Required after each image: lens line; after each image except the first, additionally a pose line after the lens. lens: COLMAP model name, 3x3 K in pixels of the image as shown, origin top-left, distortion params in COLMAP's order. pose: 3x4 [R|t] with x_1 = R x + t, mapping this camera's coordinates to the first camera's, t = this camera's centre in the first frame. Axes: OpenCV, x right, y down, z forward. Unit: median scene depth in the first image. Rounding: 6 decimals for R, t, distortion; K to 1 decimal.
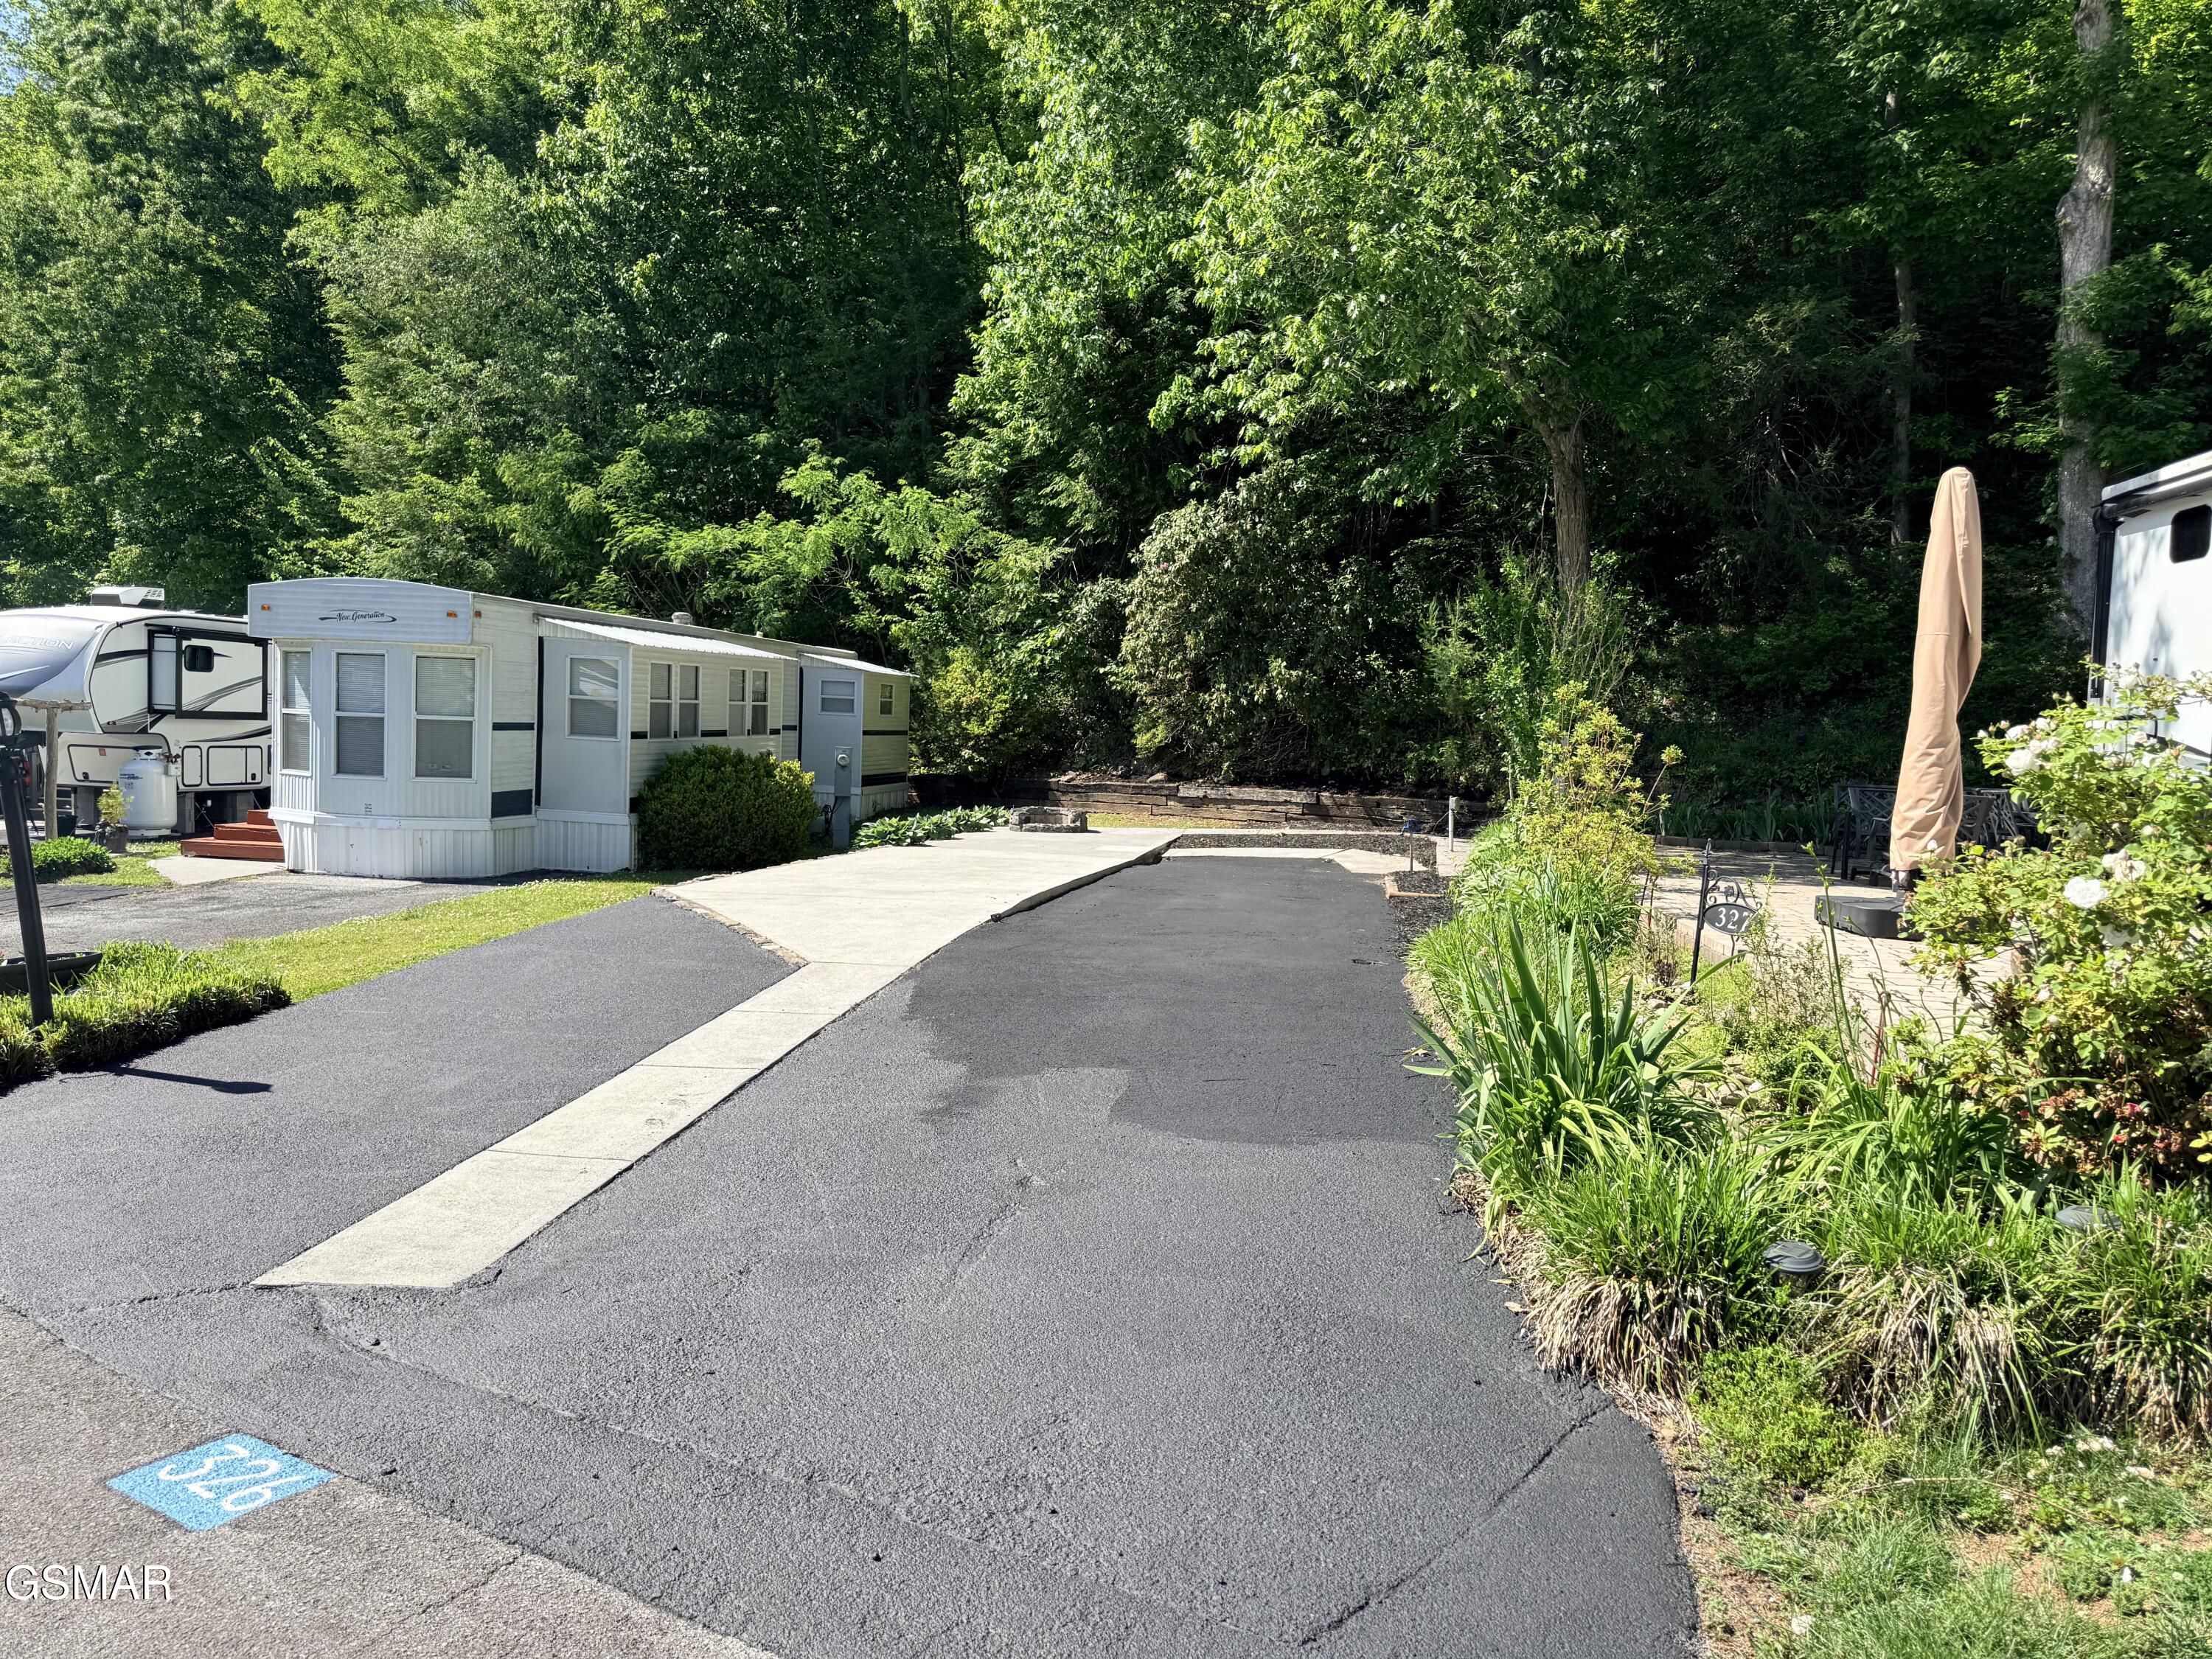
lens RADIAL K [[1552.6, 0, 1106.0], [0, 1552.6, 829.5], [0, 0, 1]] dist [0.078251, -0.126506]
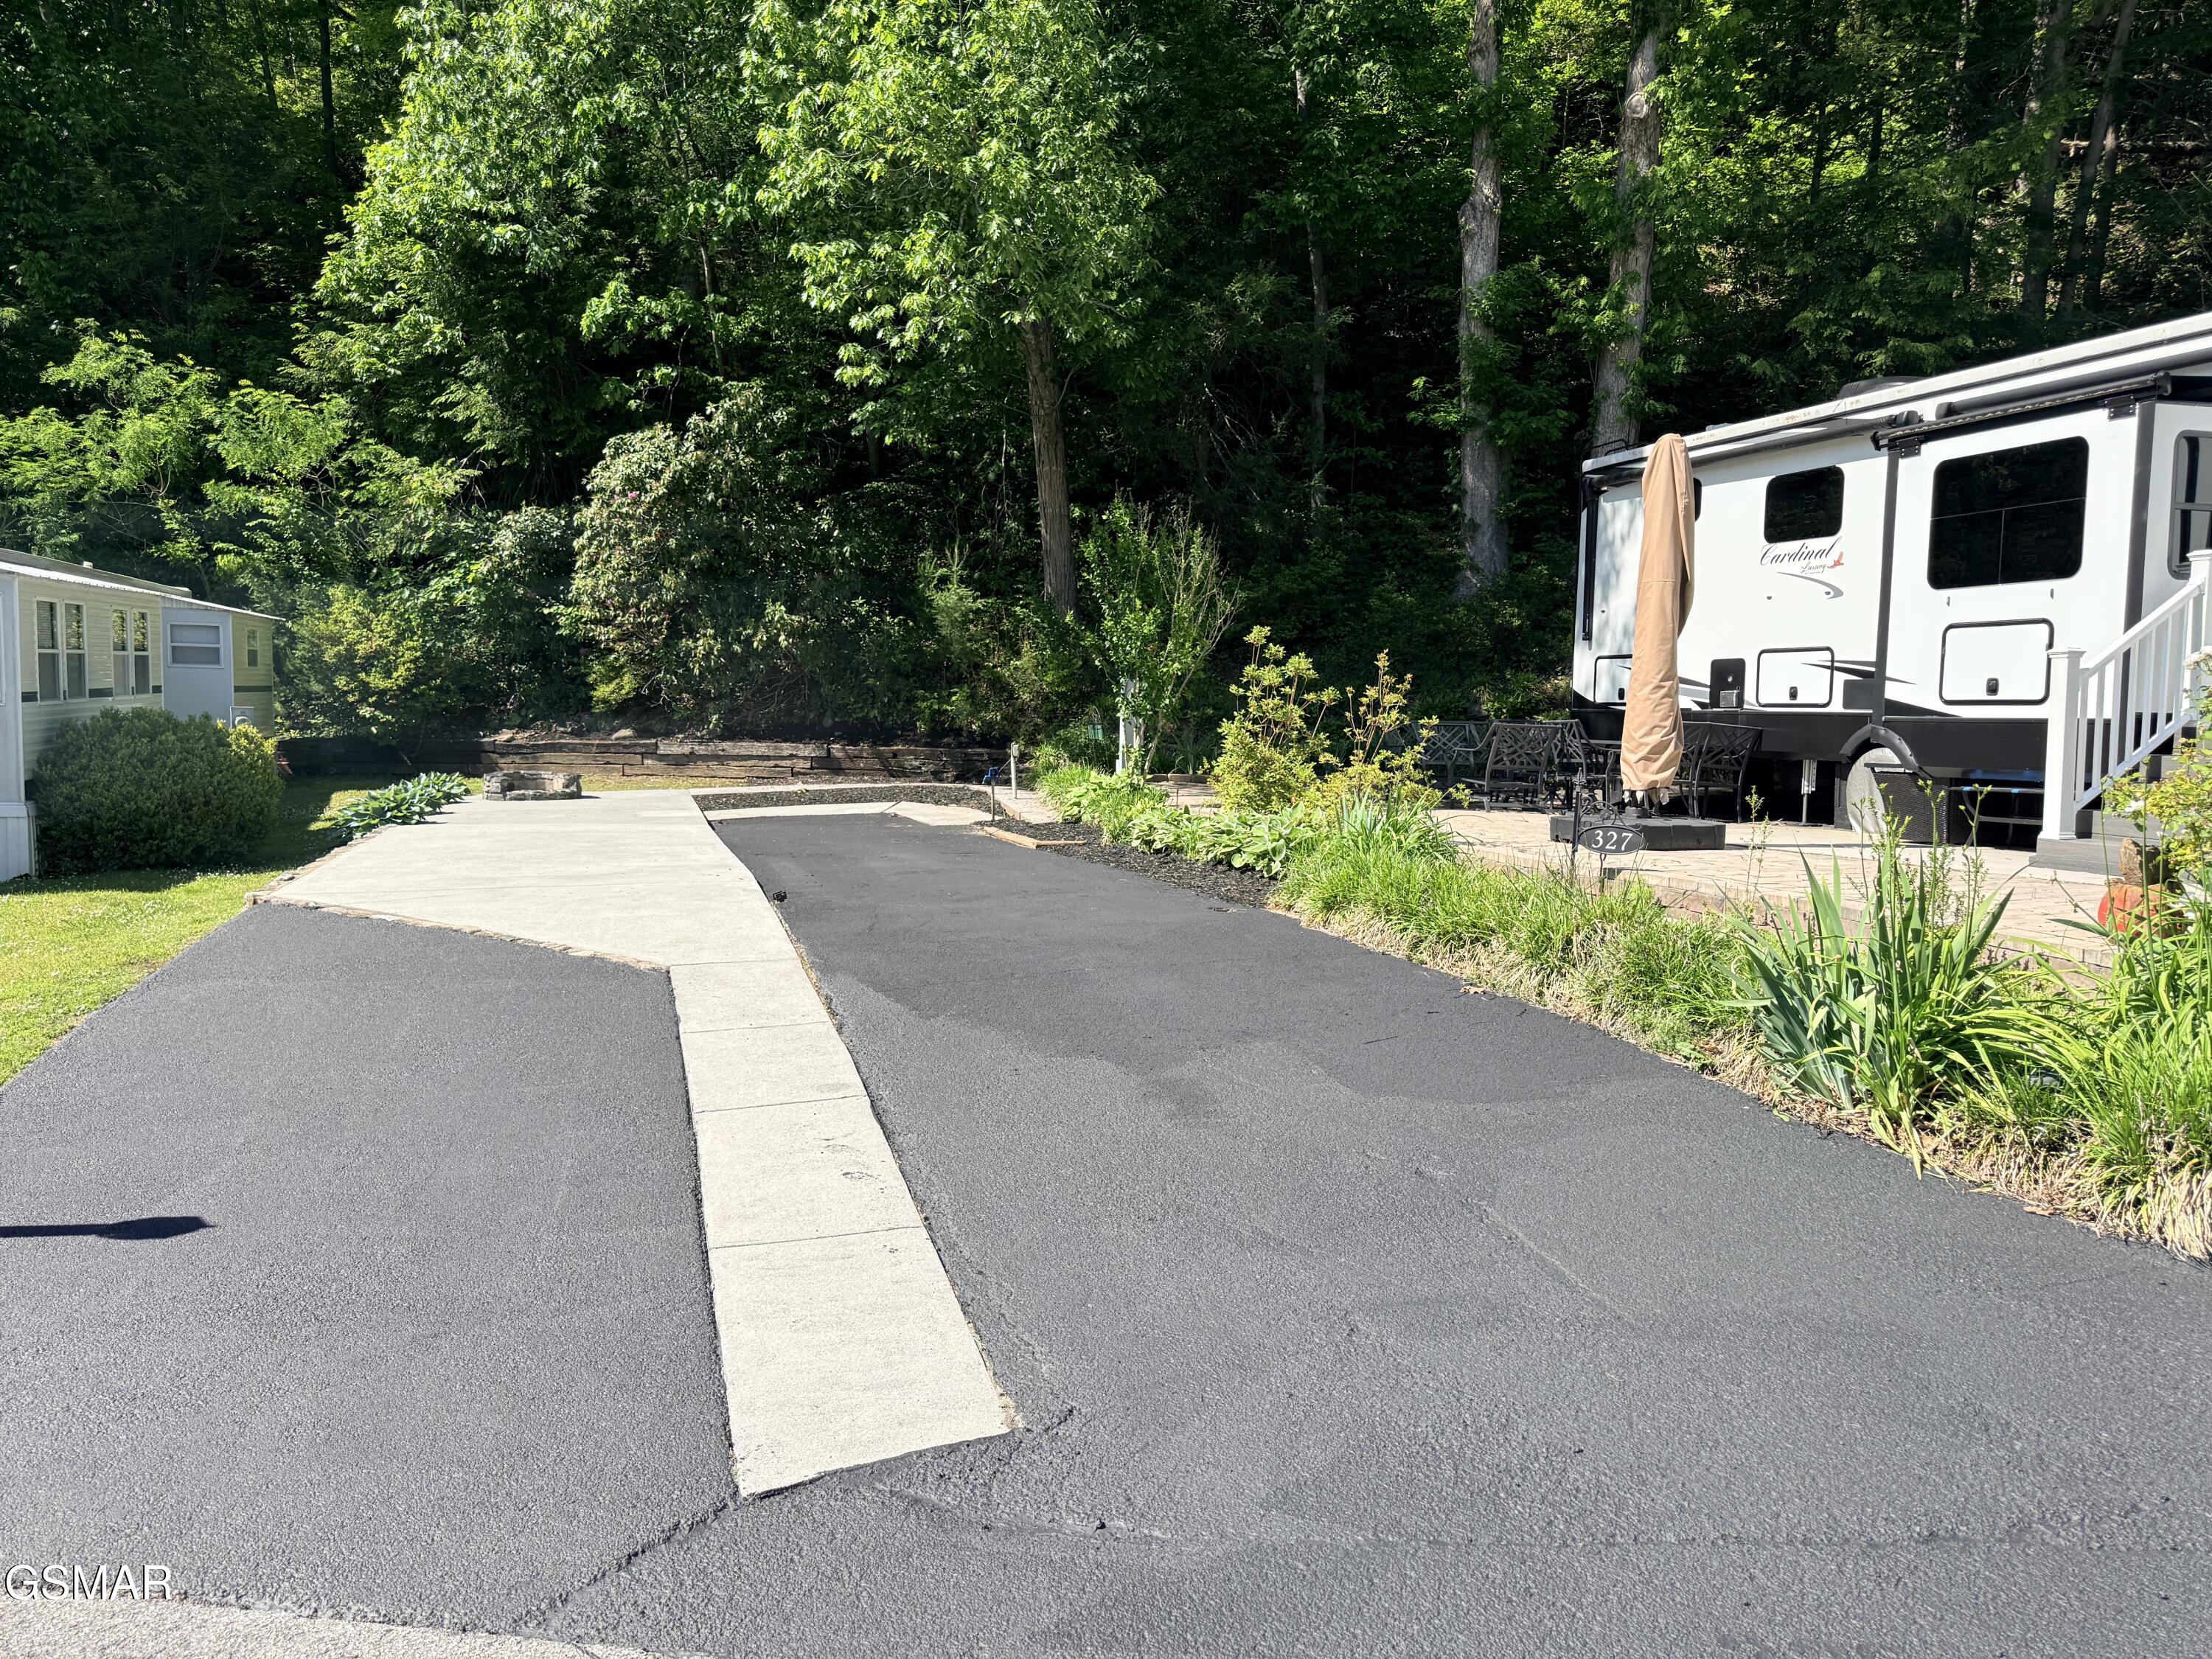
lens RADIAL K [[1558.2, 0, 1124.2], [0, 1558.2, 835.0], [0, 0, 1]] dist [0.076478, -0.130013]
pose [[0.881877, -0.059894, 0.467660, -0.147371], [0.043884, 0.998020, 0.045064, -0.003677], [-0.469433, -0.019218, 0.882759, 0.069542]]
